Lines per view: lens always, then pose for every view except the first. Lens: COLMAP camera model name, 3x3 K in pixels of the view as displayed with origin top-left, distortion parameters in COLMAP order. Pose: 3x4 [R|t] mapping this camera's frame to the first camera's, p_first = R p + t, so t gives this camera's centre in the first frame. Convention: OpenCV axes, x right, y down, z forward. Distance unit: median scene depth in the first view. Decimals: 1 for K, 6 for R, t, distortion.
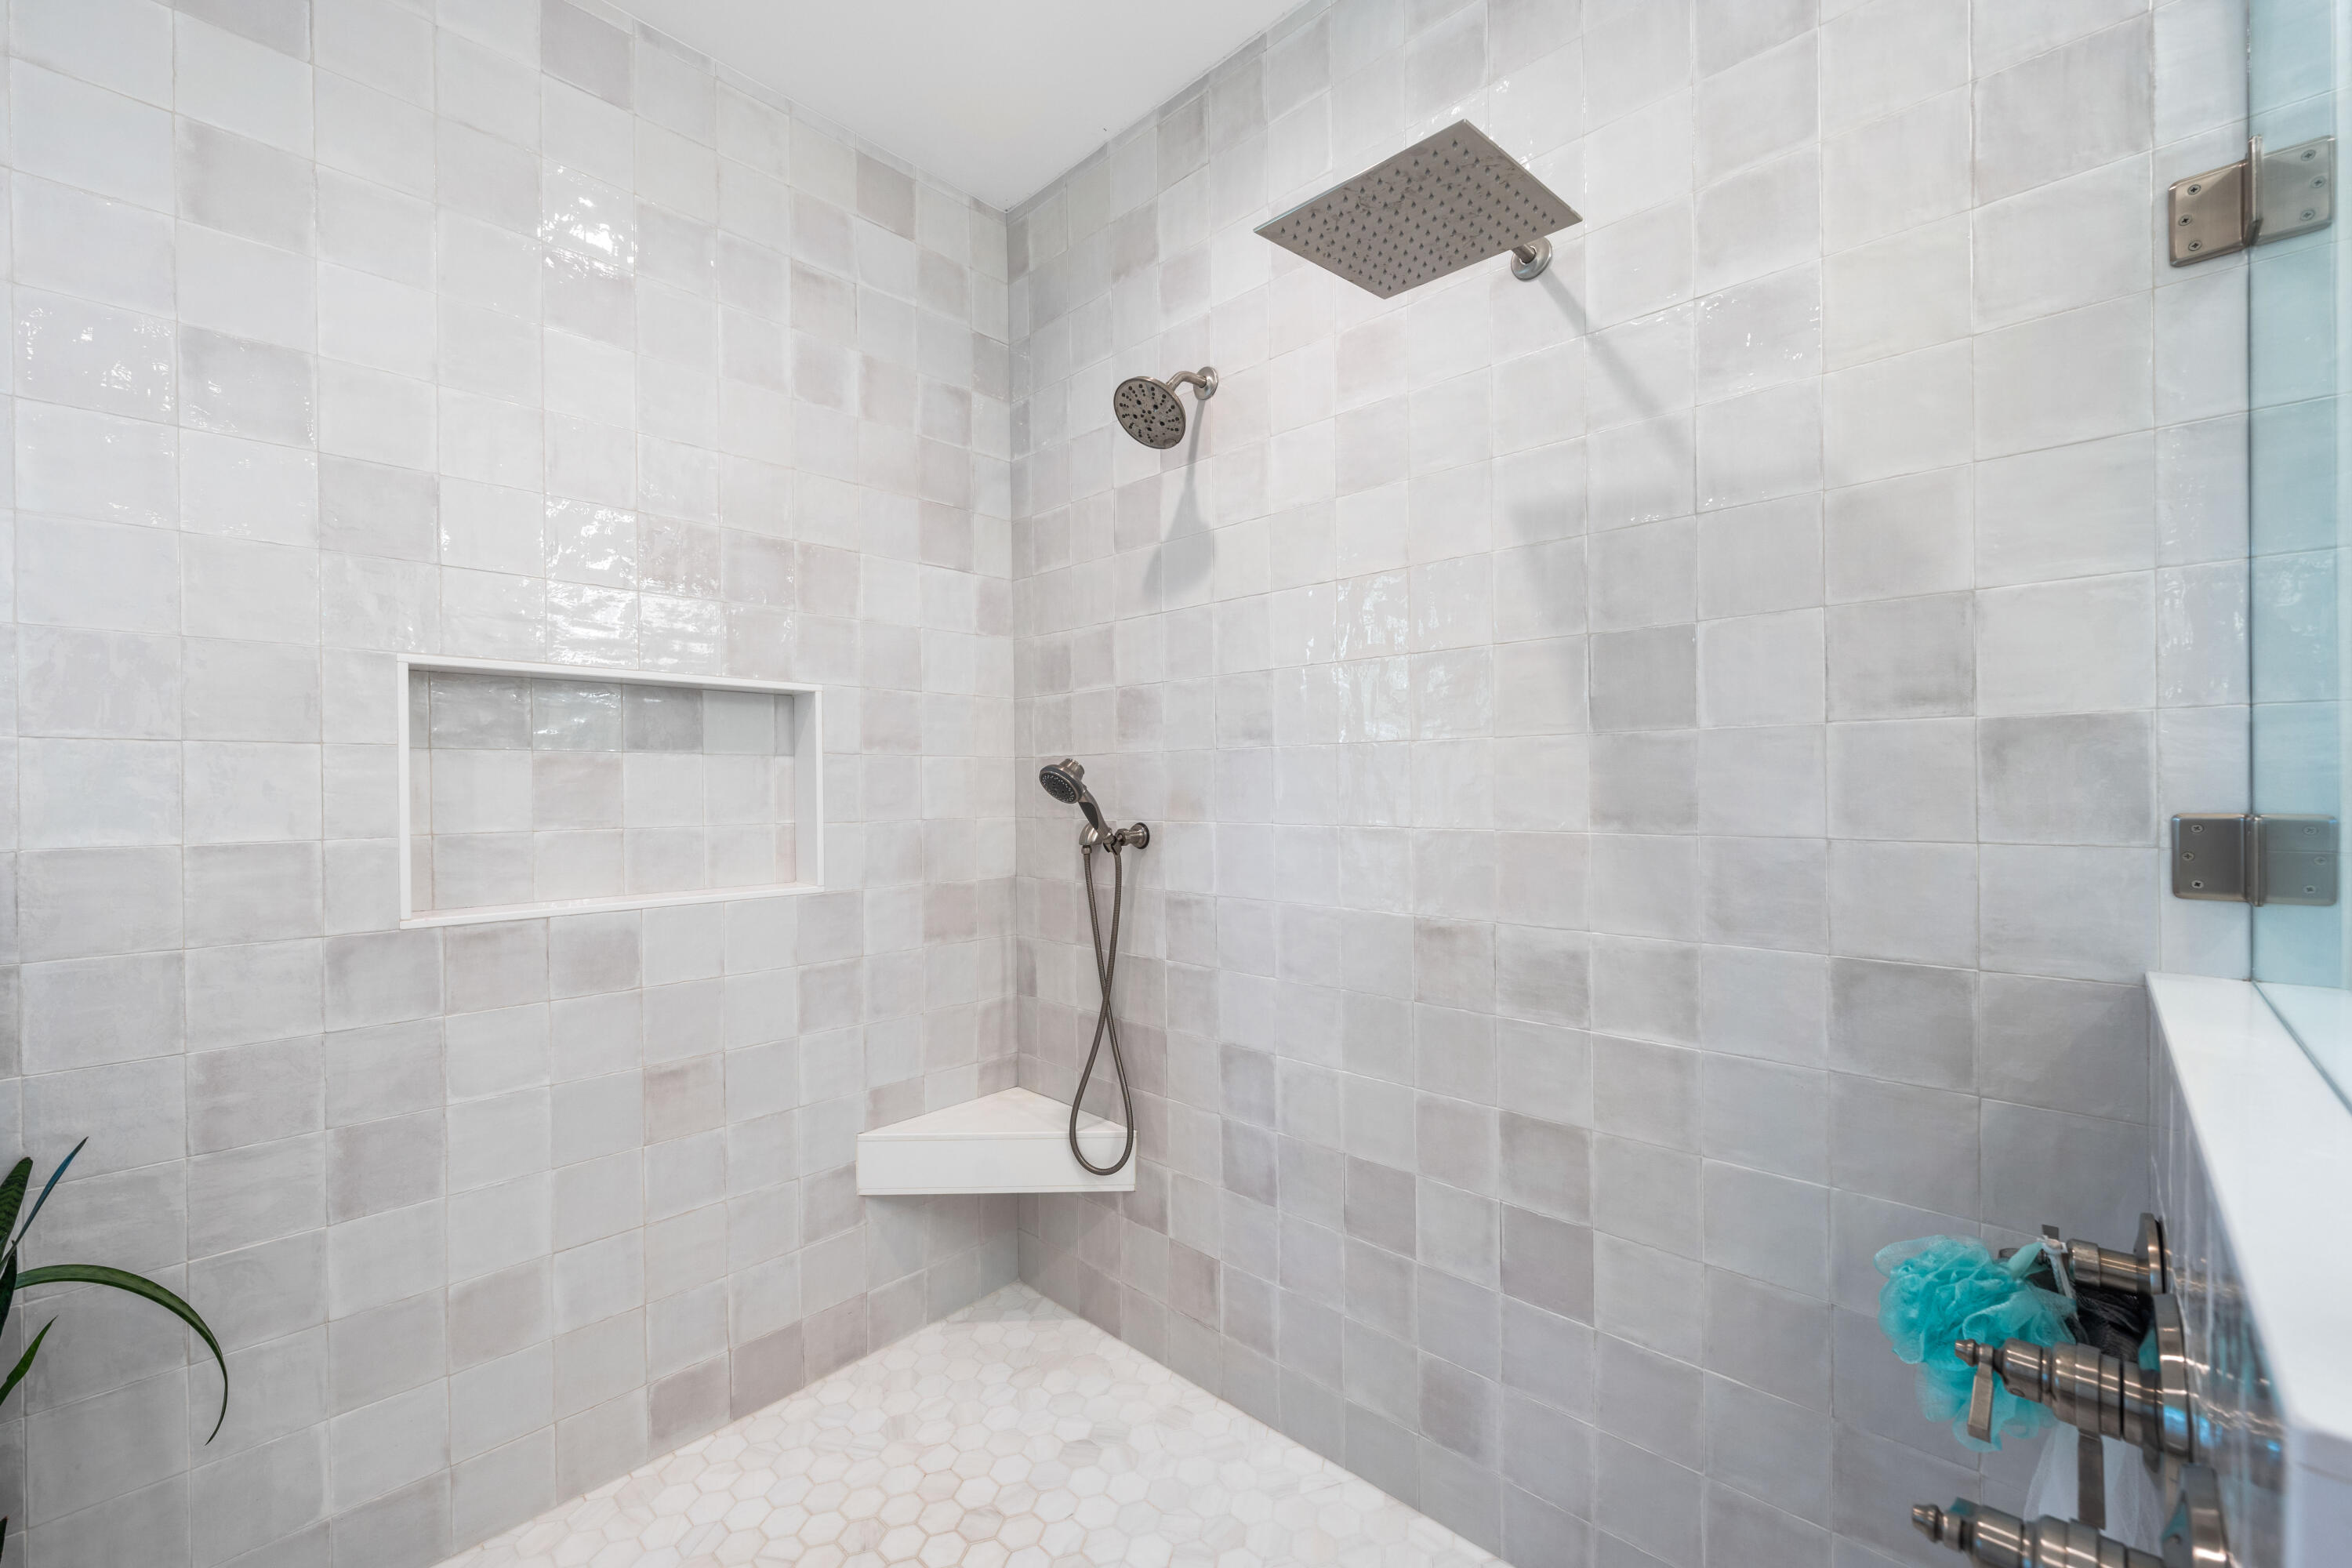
lens RADIAL K [[952.1, 0, 1176.0], [0, 952.1, 784.0], [0, 0, 1]] dist [0.001724, 0.000148]
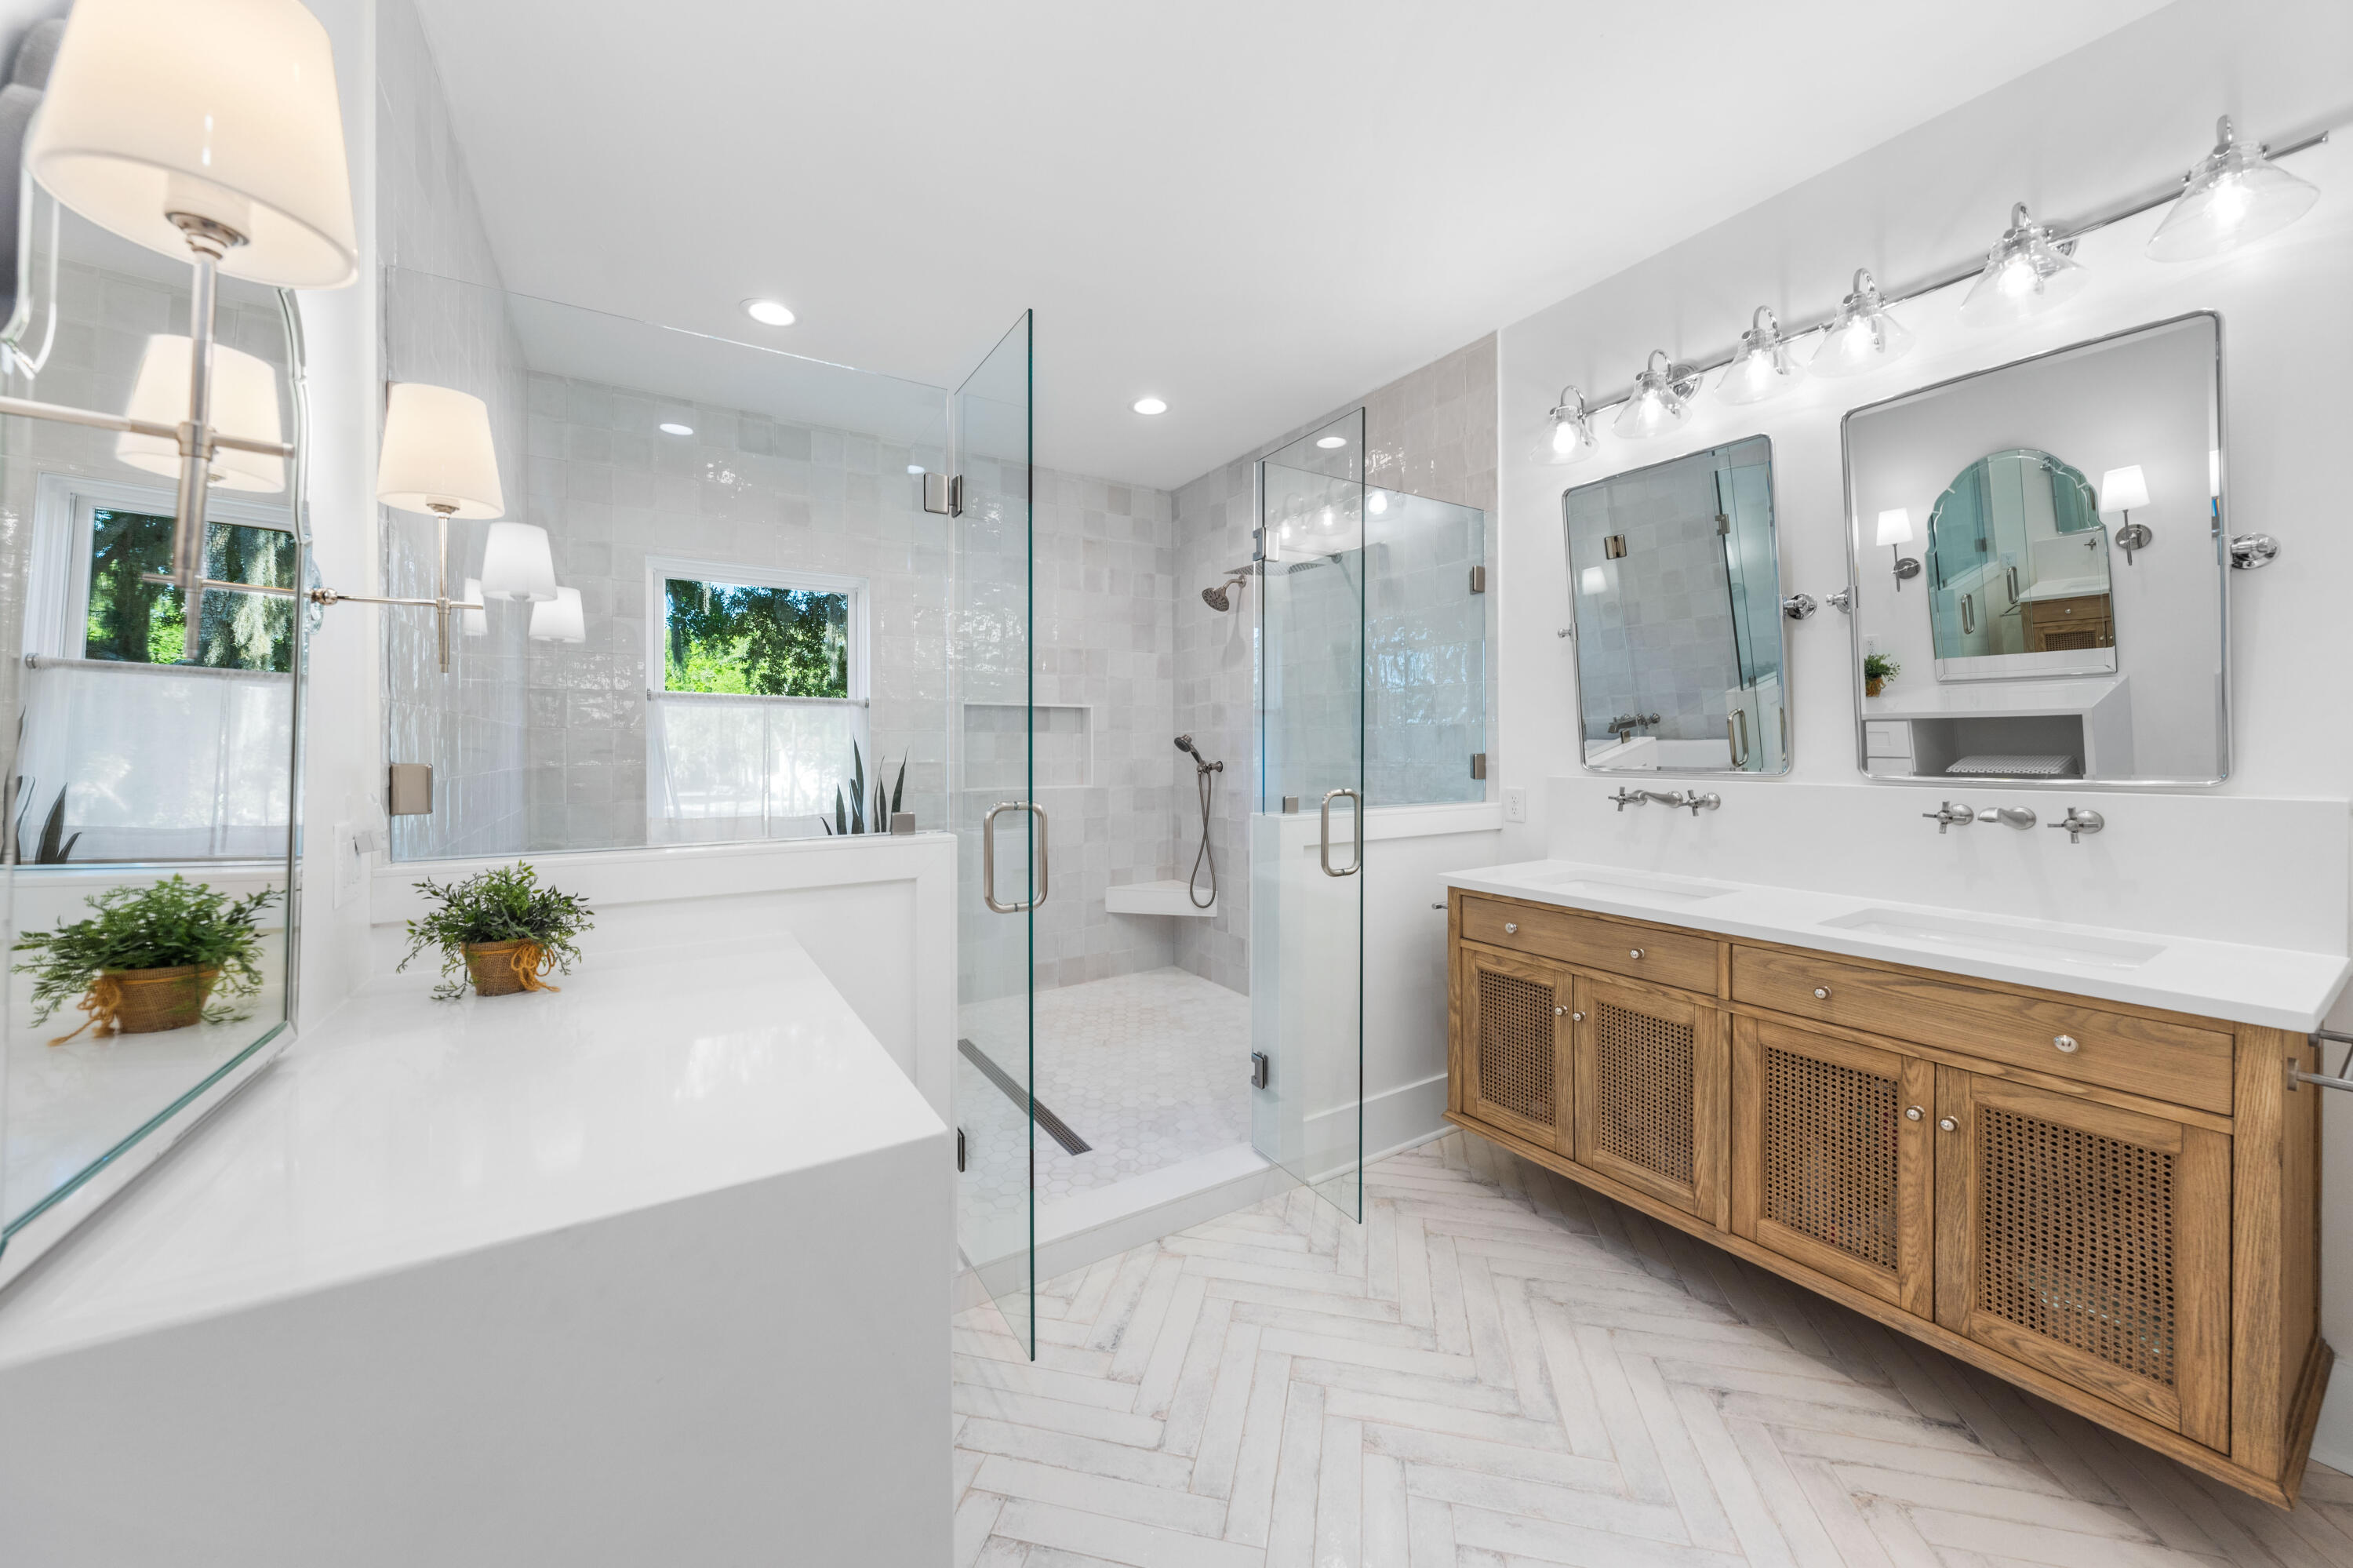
lens RADIAL K [[839.1, 0, 1177.1], [0, 839.1, 739.9], [0, 0, 1]] dist [-0.000361, -0.000010]
pose [[0.969530, 0.003119, -0.244955, 0.364590], [-0.004953, 0.999964, -0.006872, 0.002586], [0.244924, 0.007876, 0.969510, -1.033179]]
